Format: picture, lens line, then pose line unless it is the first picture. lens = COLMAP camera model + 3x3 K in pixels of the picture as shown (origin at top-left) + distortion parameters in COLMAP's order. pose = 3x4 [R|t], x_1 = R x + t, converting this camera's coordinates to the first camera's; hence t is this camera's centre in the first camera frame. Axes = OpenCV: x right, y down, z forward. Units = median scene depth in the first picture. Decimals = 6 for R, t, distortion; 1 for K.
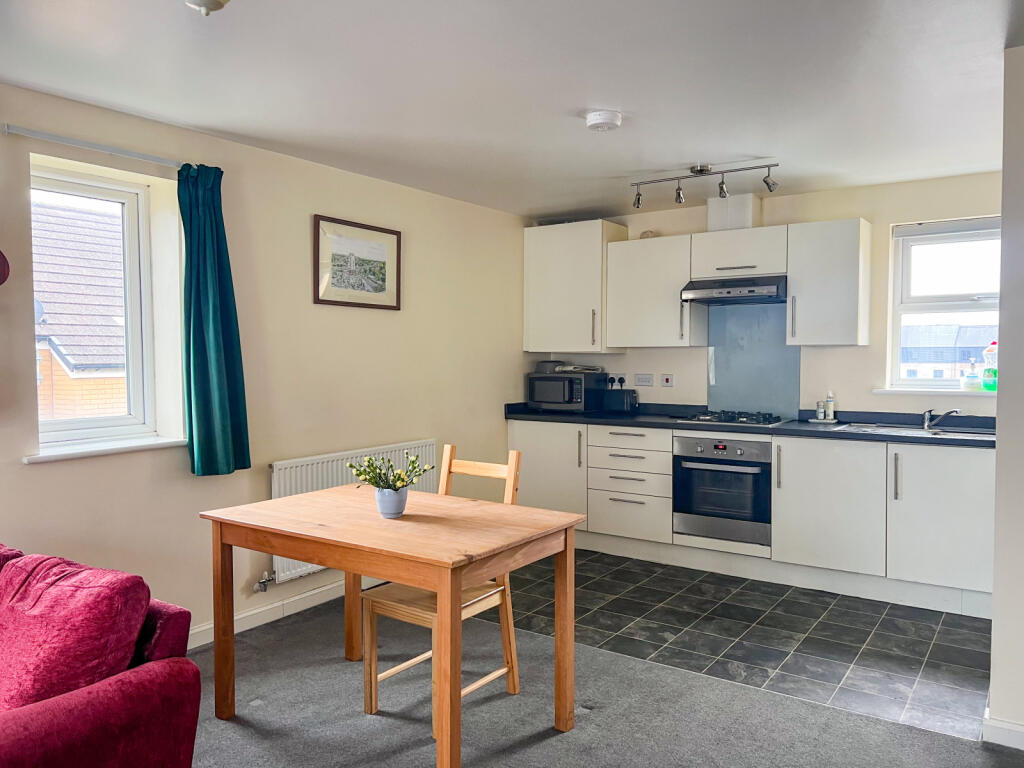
lens RADIAL K [[769.9, 0, 511.9], [0, 769.9, 385.4], [0, 0, 1]] dist [-0.003137, -0.001245]
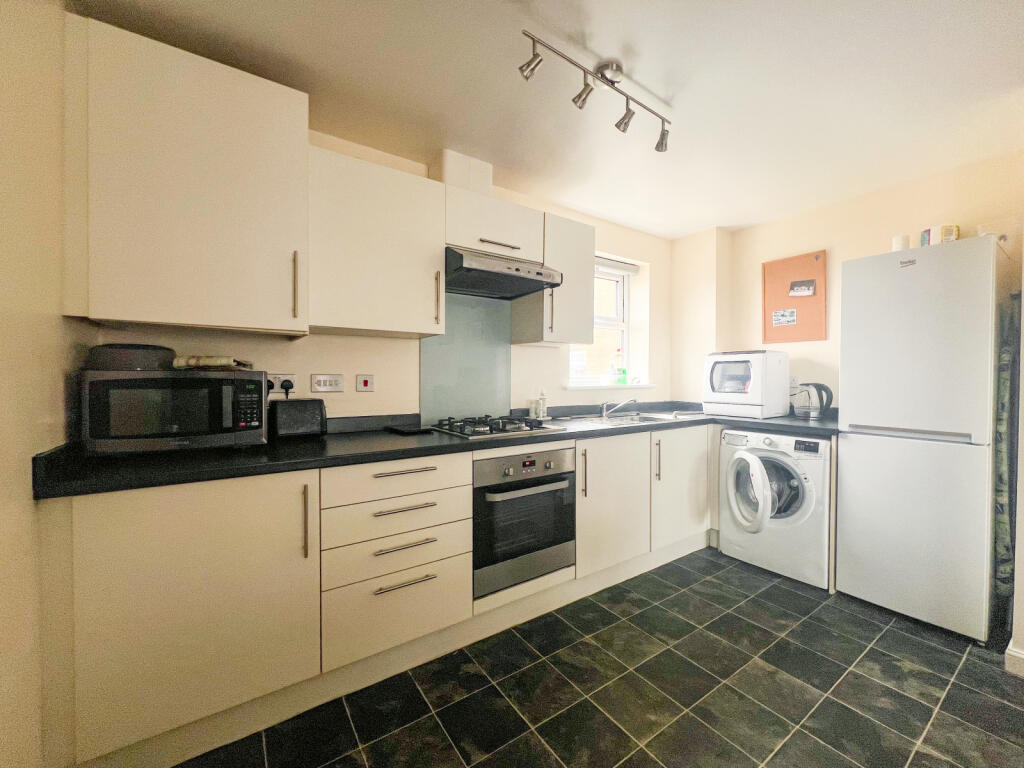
lens RADIAL K [[410.7, 0, 513.3], [0, 410.7, 384.3], [0, 0, 1]] dist [-0.001431, -0.000513]
pose [[0.350107, -0.014714, 0.936594, -0.120173], [0.033379, 0.999438, 0.003224, -0.002359], [-0.936115, 0.030134, 0.350401, 0.830203]]
